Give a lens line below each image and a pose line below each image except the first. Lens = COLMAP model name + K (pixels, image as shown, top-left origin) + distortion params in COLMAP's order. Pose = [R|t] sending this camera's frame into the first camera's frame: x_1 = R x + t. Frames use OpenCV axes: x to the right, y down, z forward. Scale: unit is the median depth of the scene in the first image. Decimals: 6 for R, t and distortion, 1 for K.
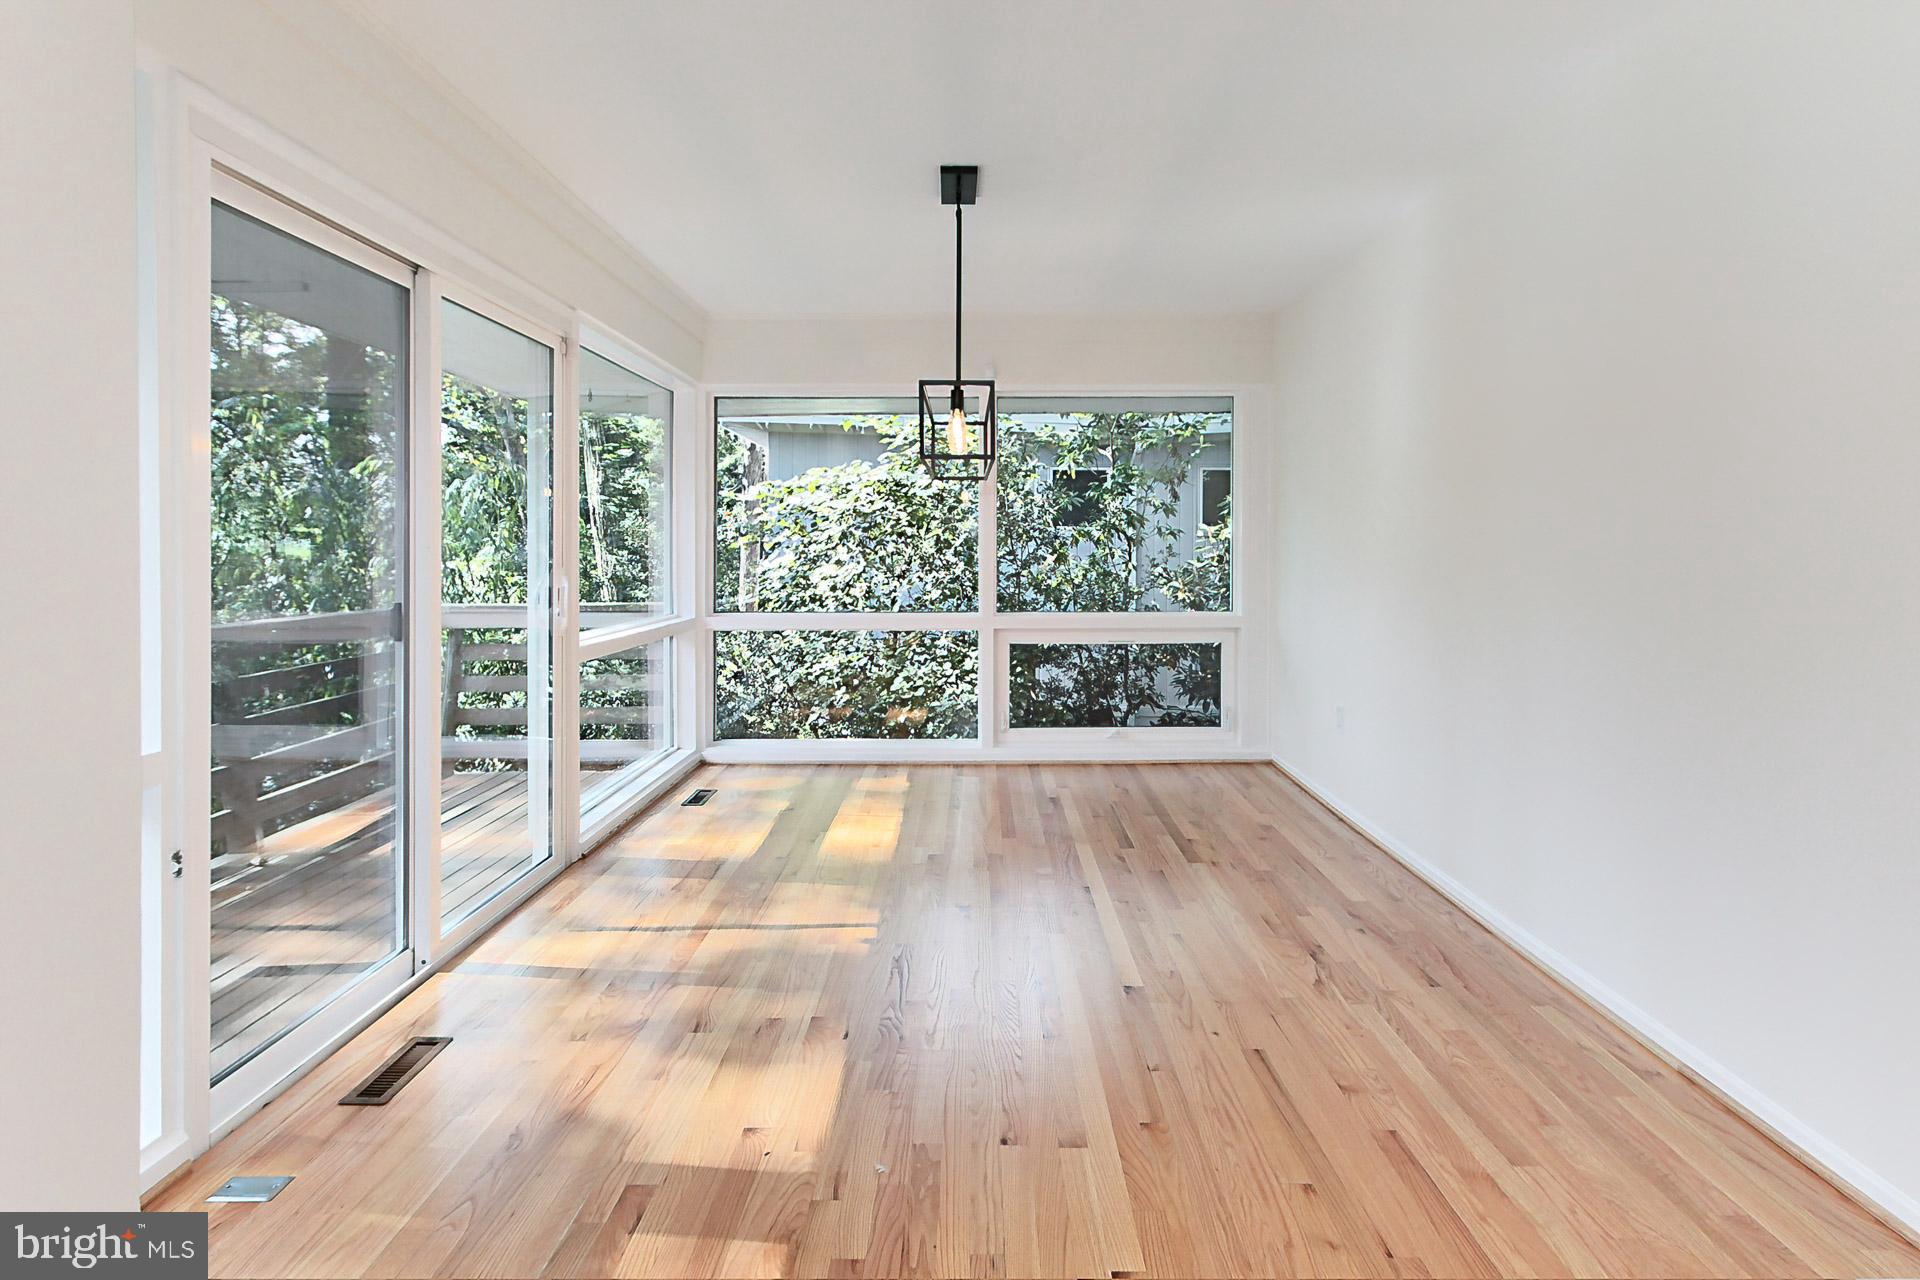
lens RADIAL K [[902.2, 0, 1023.9], [0, 902.2, 565.8], [0, 0, 1]] dist [0.004576, 0.000484]
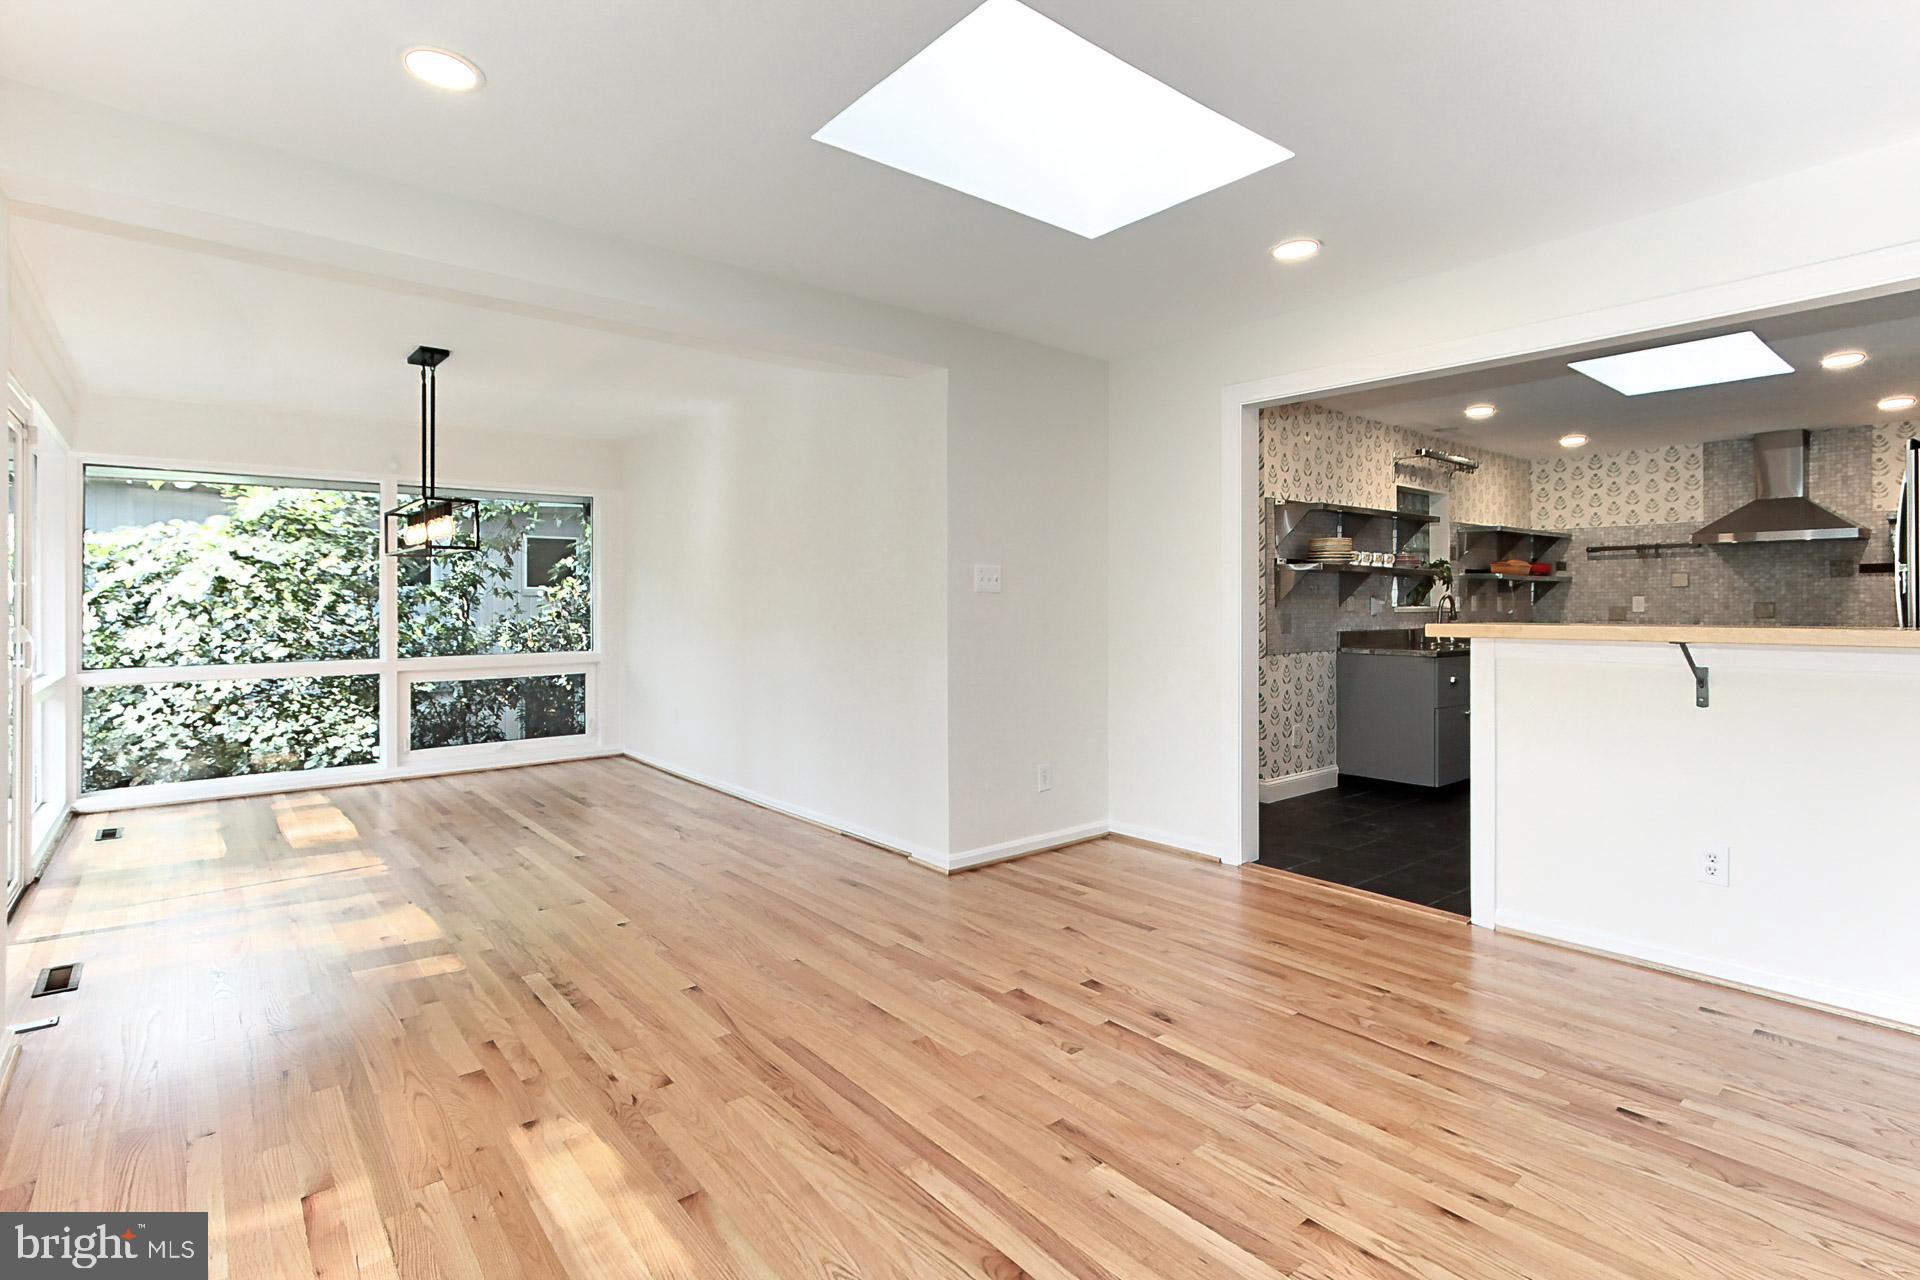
lens RADIAL K [[916.8, 0, 956.0], [0, 916.8, 611.9], [0, 0, 1]] dist [0.003567, 0.001745]
pose [[0.769100, -0.009609, 0.639056, -0.252803], [0.019737, 0.999767, -0.008720, 0.015311], [-0.638823, 0.019319, 0.769111, -0.468467]]
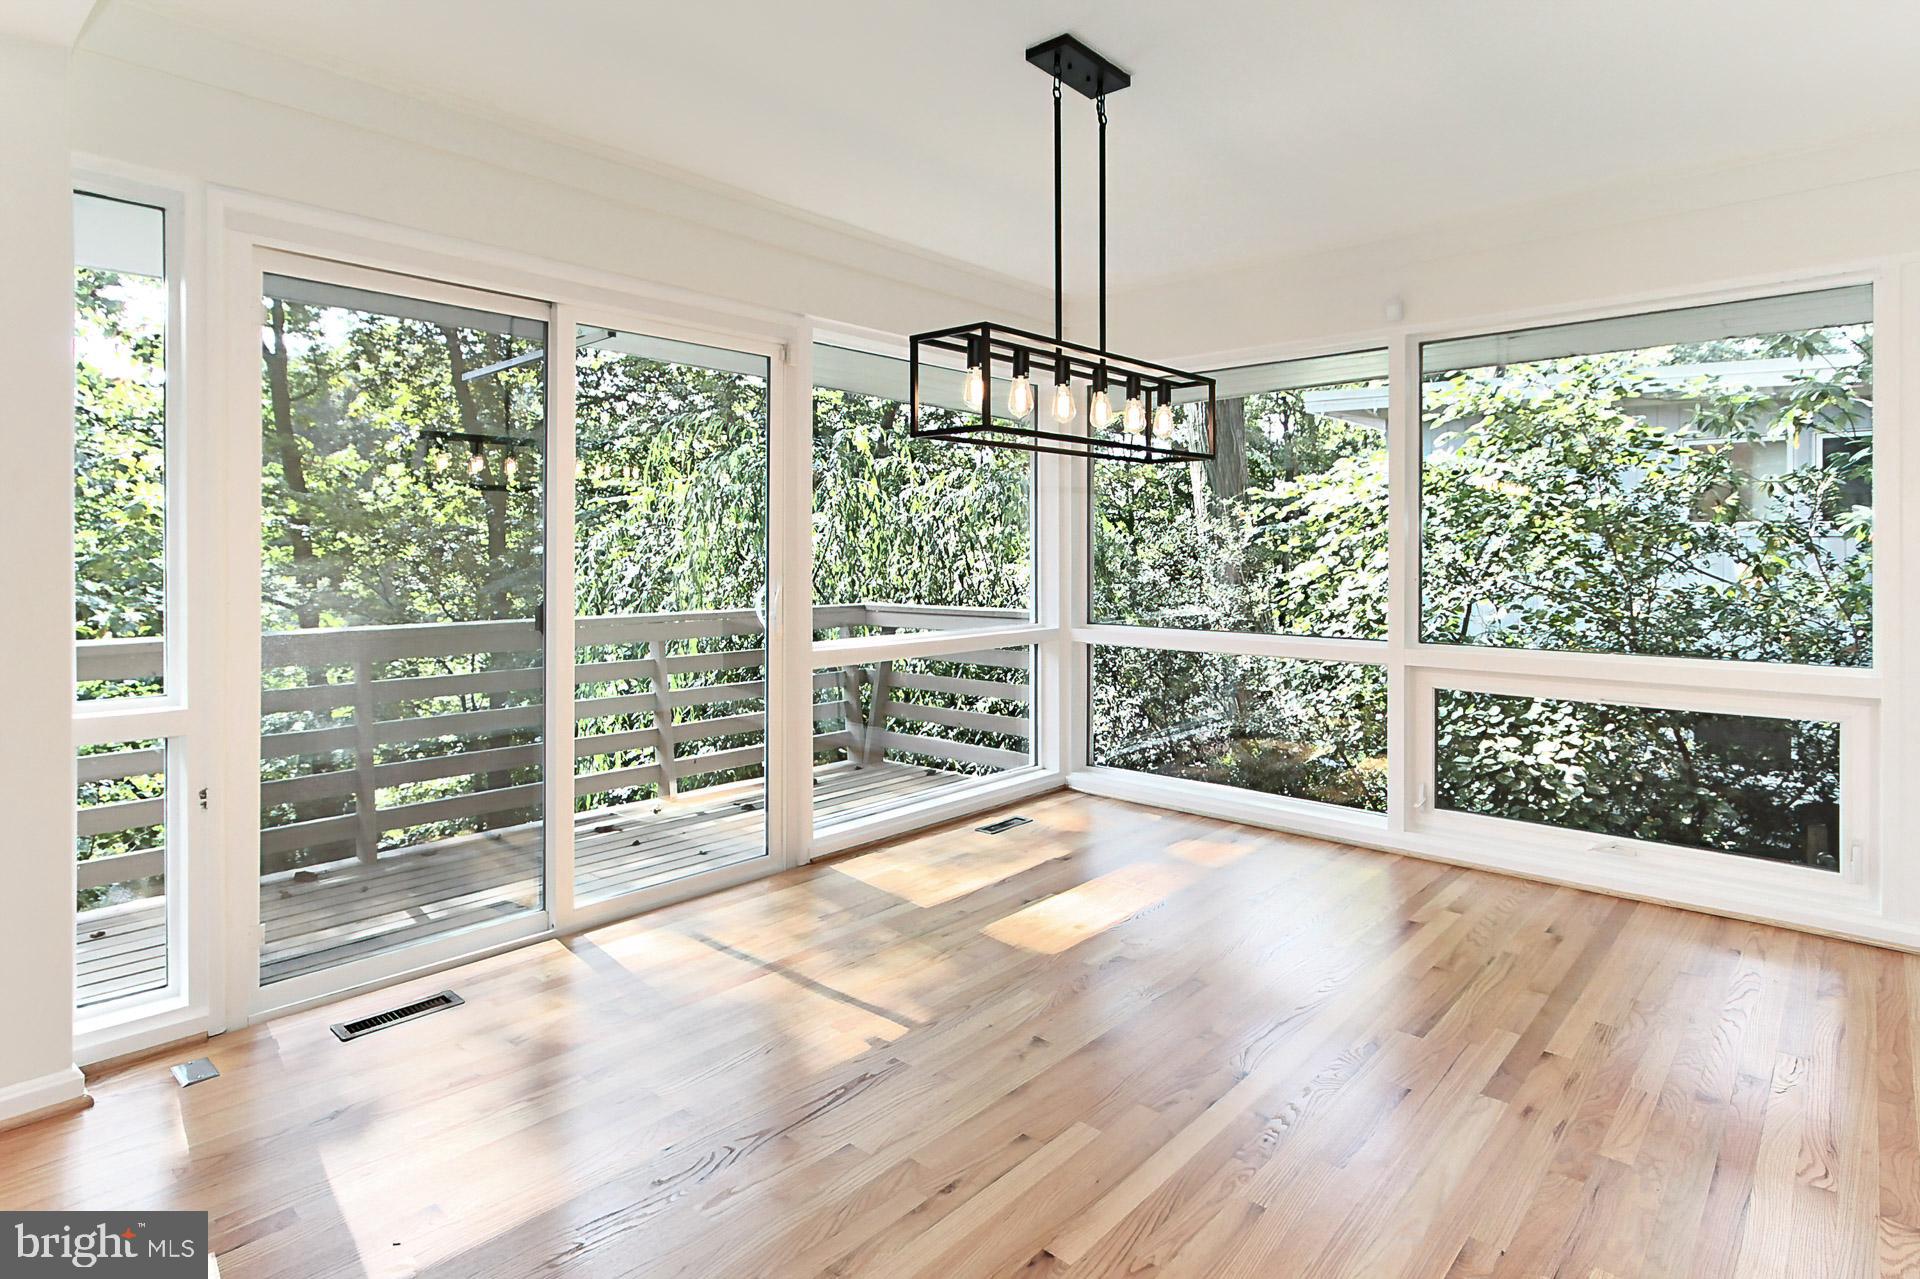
lens RADIAL K [[972.9, 0, 964.6], [0, 972.9, 554.7], [0, 0, 1]] dist [-0.005471, 0.003099]
pose [[0.746342, 0.001939, -0.665559, 0.222278], [-0.013574, 0.999832, -0.012310, -0.004264], [0.665424, 0.018222, 0.746243, 0.192989]]
